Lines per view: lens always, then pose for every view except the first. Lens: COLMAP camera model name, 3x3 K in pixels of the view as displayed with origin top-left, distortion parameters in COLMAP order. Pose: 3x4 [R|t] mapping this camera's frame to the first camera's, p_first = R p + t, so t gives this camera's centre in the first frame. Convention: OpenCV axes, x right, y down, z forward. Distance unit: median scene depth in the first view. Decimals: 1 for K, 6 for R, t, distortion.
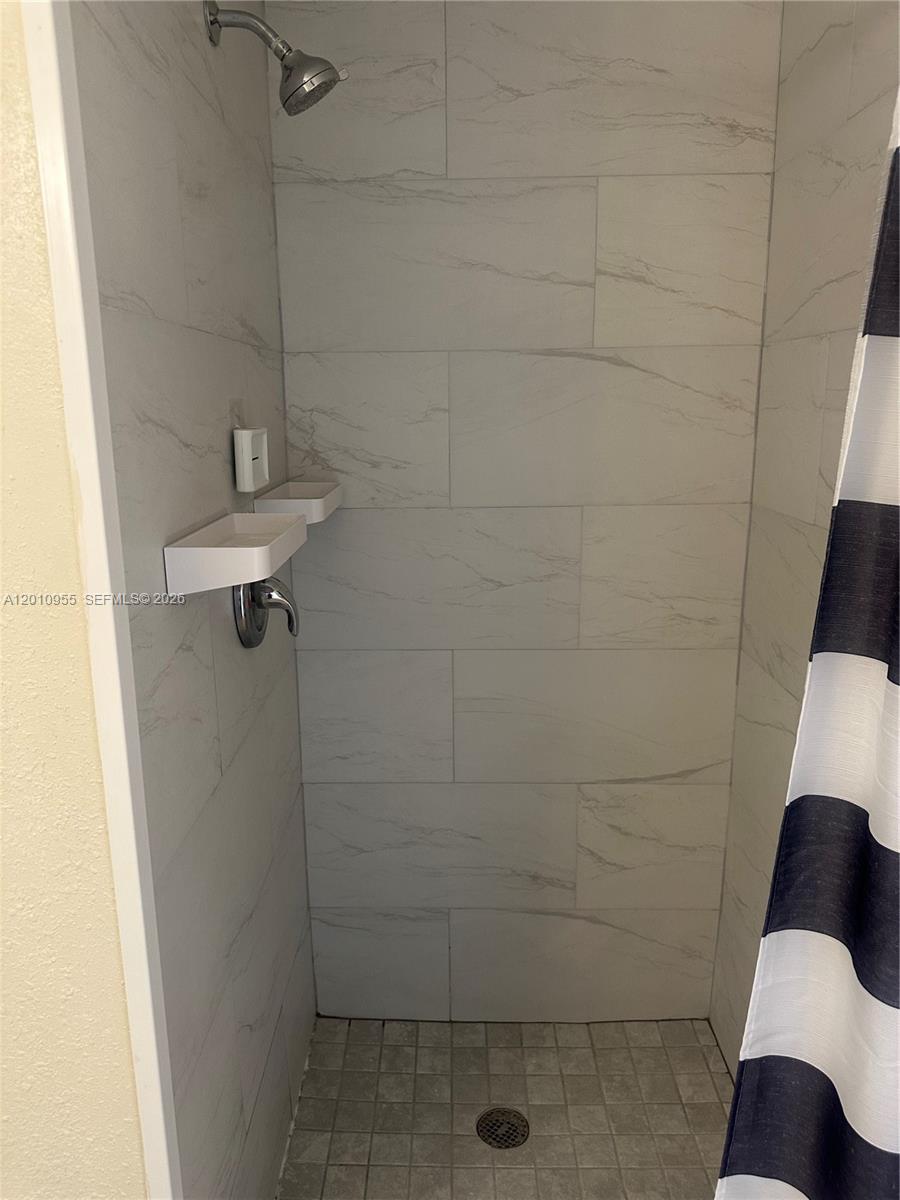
lens RADIAL K [[860.0, 0, 450.0], [0, 860.0, 600.0], [0, 0, 1]] dist [0.026176, -0.044893]
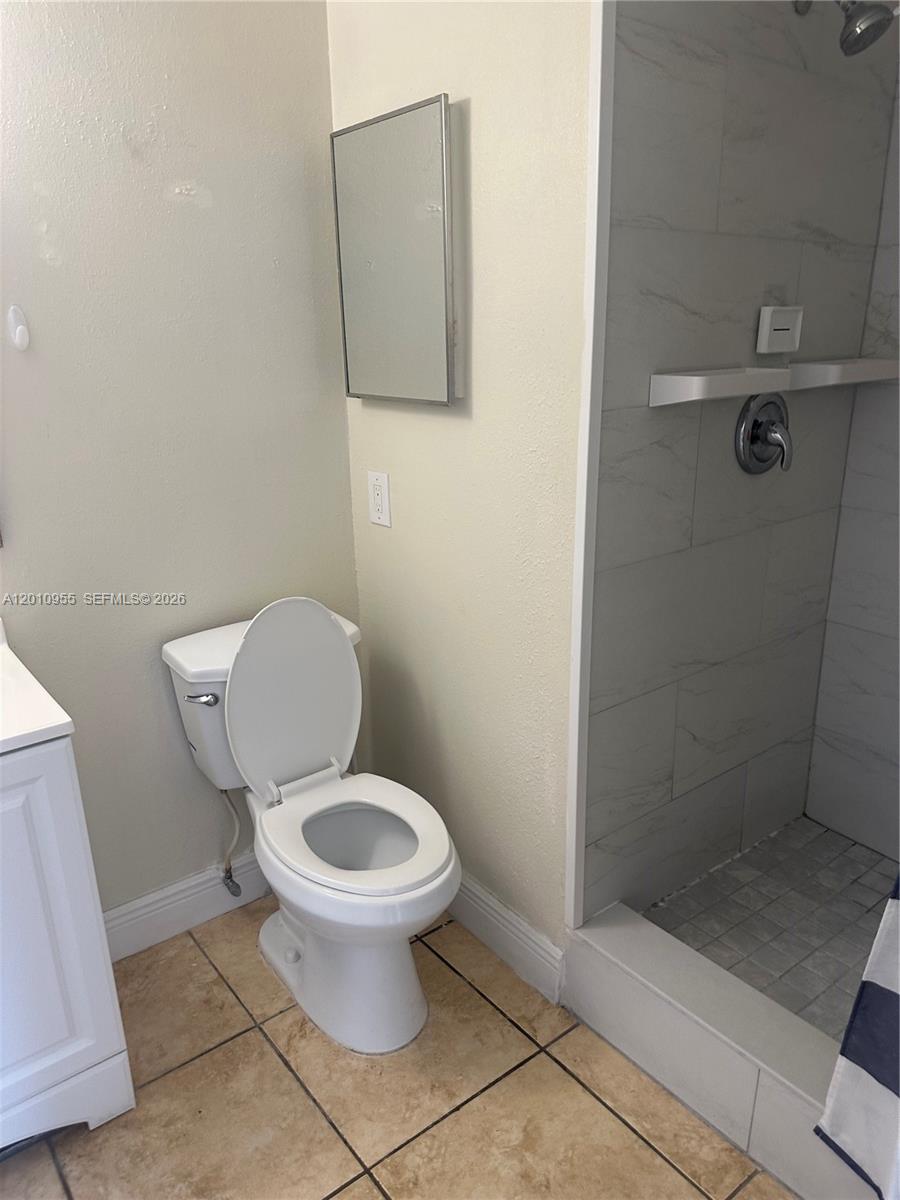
lens RADIAL K [[860.0, 0, 450.0], [0, 860.0, 600.0], [0, 0, 1]] dist [0.026176, -0.044893]
pose [[0.626247, 0.229593, -0.745052, 0.528162], [-0.163594, 0.973077, 0.162353, 0.106756], [0.762268, 0.020213, 0.646946, -0.237695]]
